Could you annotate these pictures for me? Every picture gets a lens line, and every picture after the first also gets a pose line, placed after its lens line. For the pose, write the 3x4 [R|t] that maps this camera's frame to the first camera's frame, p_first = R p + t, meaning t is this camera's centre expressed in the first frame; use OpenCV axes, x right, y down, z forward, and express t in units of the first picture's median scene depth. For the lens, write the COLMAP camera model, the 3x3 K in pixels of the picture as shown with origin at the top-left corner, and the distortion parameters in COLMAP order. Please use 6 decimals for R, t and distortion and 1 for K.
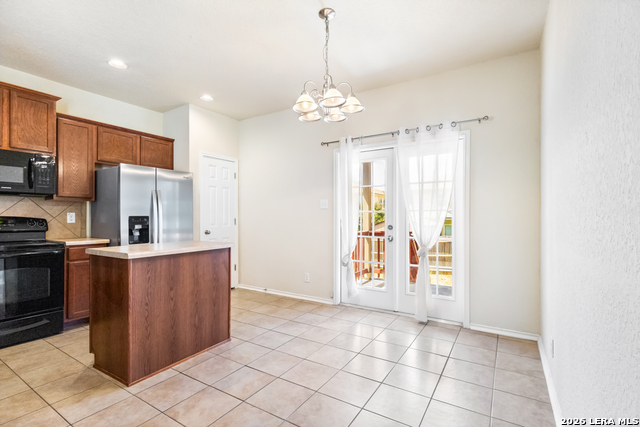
lens RADIAL K [[297.1, 0, 307.6], [0, 297.1, 214.0], [0, 0, 1]] dist [-0.004132, 0.005025]
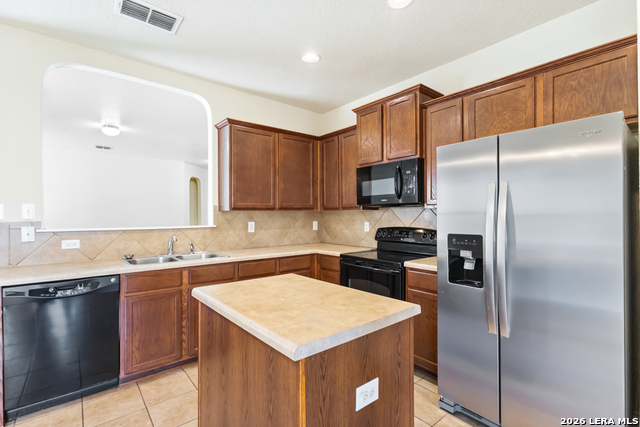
lens RADIAL K [[297.1, 0, 320.4], [0, 297.1, 215.2], [0, 0, 1]] dist [-0.004132, 0.005025]
pose [[-0.279819, -0.002787, -0.960049, 0.028938], [0.014161, 0.999875, -0.007030, -0.031085], [0.959948, -0.015562, -0.279744, 0.994364]]
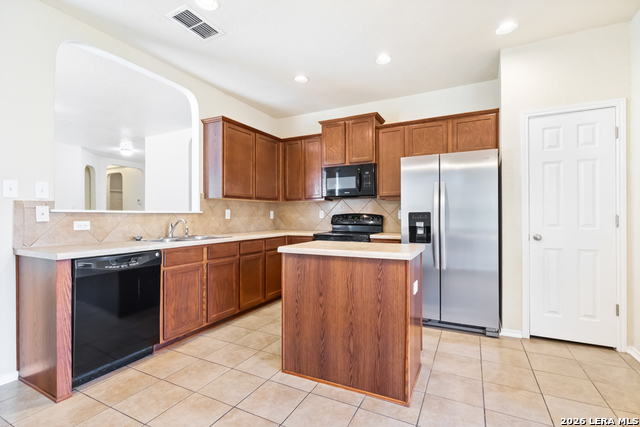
lens RADIAL K [[297.1, 0, 325.5], [0, 297.1, 213.8], [0, 0, 1]] dist [-0.004132, 0.005025]
pose [[0.129867, -0.006039, -0.991513, 0.312126], [0.013713, 0.999897, -0.004294, 0.012500], [0.991437, -0.013039, 0.129936, 0.666265]]
